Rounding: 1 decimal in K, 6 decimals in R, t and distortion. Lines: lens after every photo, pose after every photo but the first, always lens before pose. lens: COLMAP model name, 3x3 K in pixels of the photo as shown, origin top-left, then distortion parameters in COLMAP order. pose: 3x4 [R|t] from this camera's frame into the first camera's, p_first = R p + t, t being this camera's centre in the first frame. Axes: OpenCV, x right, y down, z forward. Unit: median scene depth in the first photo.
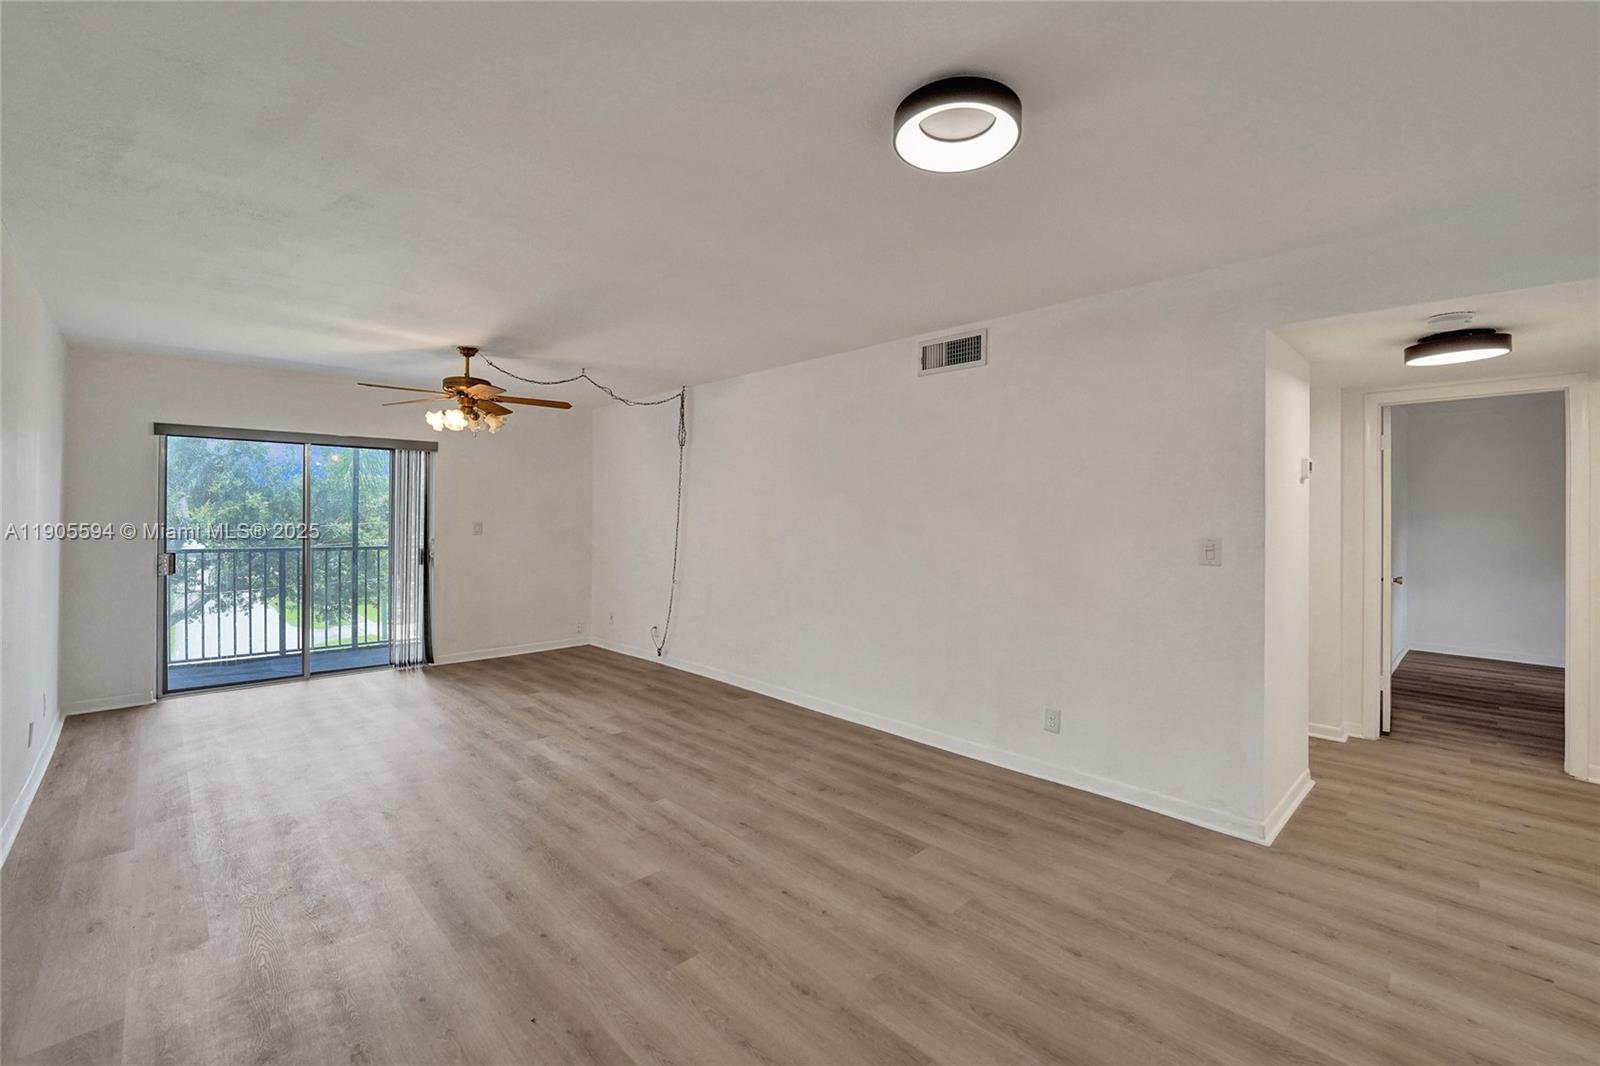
lens RADIAL K [[671.3, 0, 795.8], [0, 671.3, 521.0], [0, 0, 1]] dist [-0.000412, 0.000047]
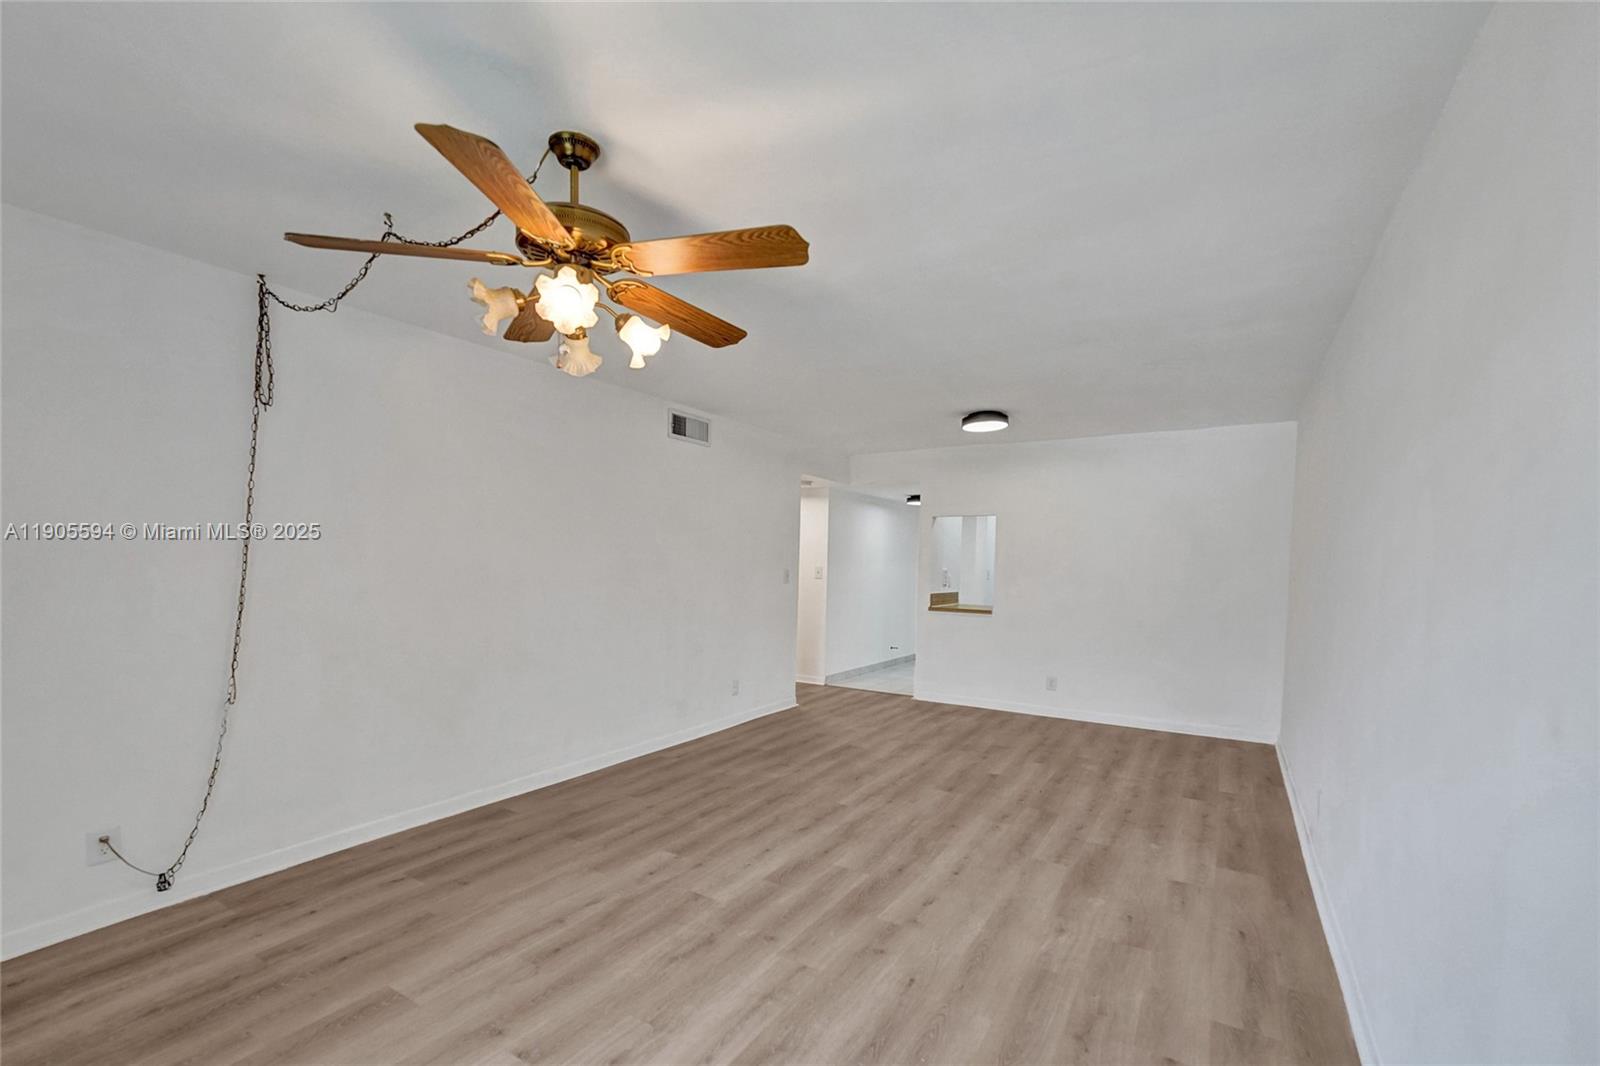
lens RADIAL K [[689.0, 0, 806.0], [0, 689.0, 558.9], [0, 0, 1]] dist [-0.000710, 0.000088]
pose [[-0.253248, -0.006812, 0.967377, -1.065727], [-0.007731, 0.999958, 0.005018, -0.014046], [-0.967371, -0.006208, -0.253290, 1.079725]]
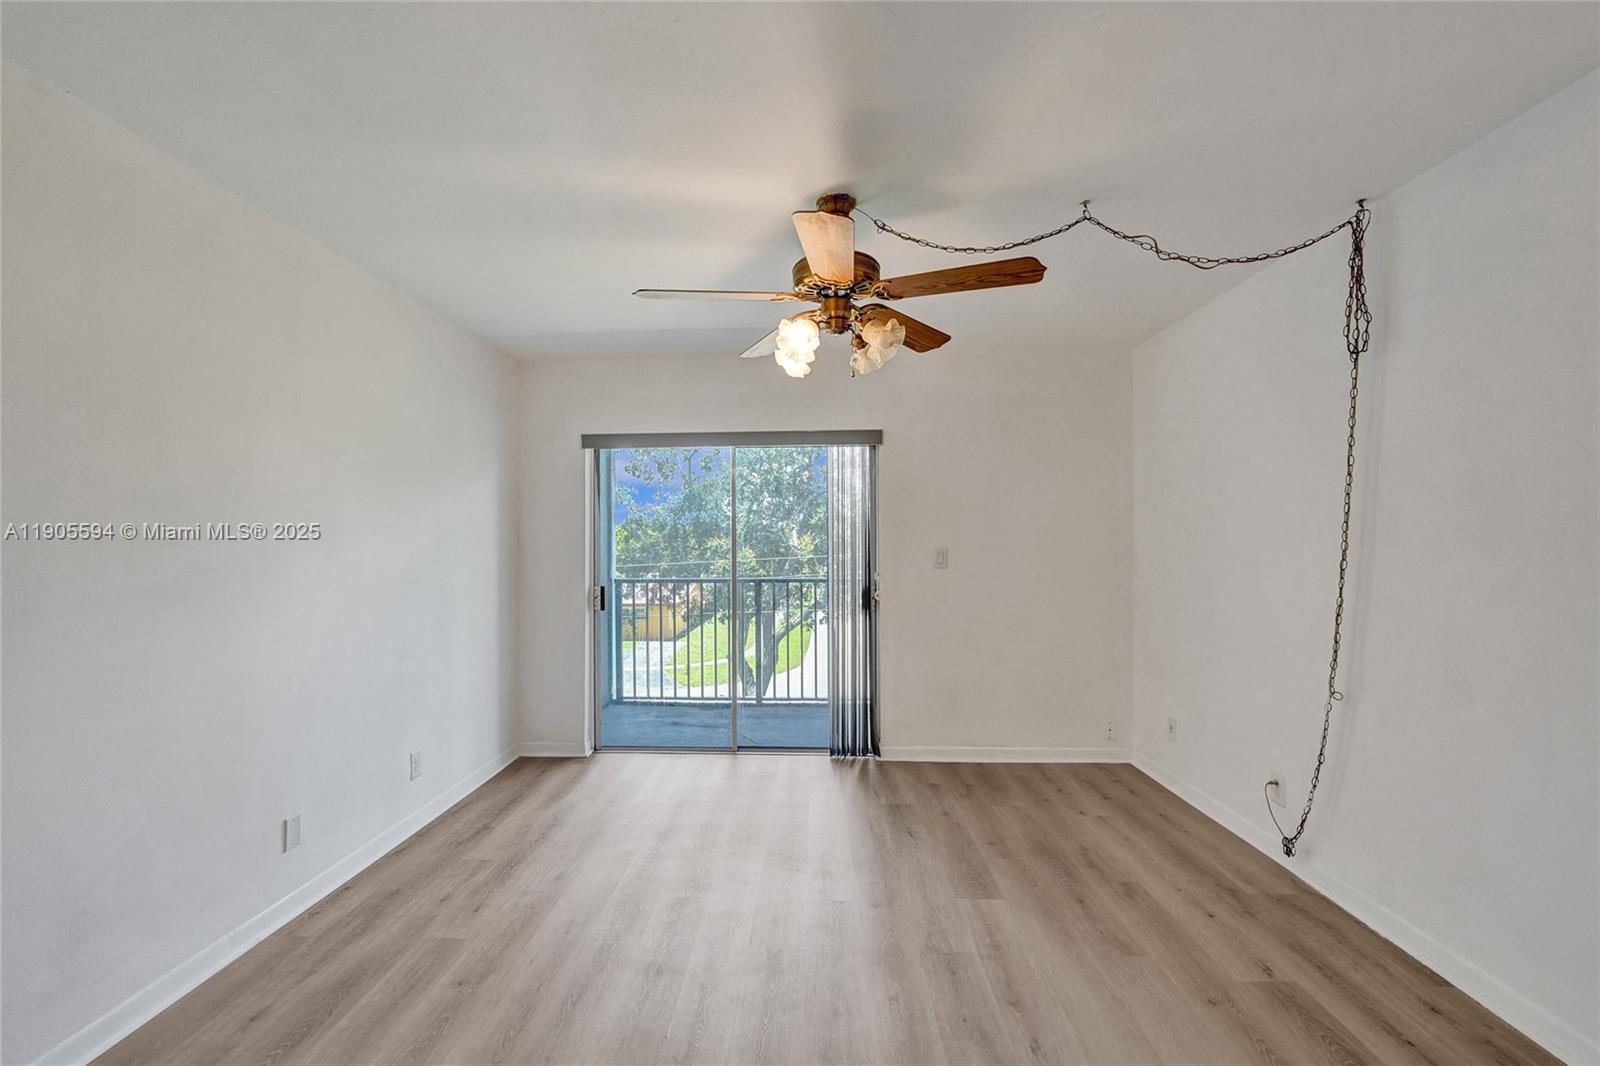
lens RADIAL K [[667.7, 0, 802.6], [0, 667.7, 536.0], [0, 0, 1]] dist [-0.001258, -0.000107]
pose [[0.701859, -0.012769, -0.712201, -0.169320], [-0.000661, 0.999827, -0.018577, 0.002368], [0.712315, 0.013509, 0.701729, 0.697596]]
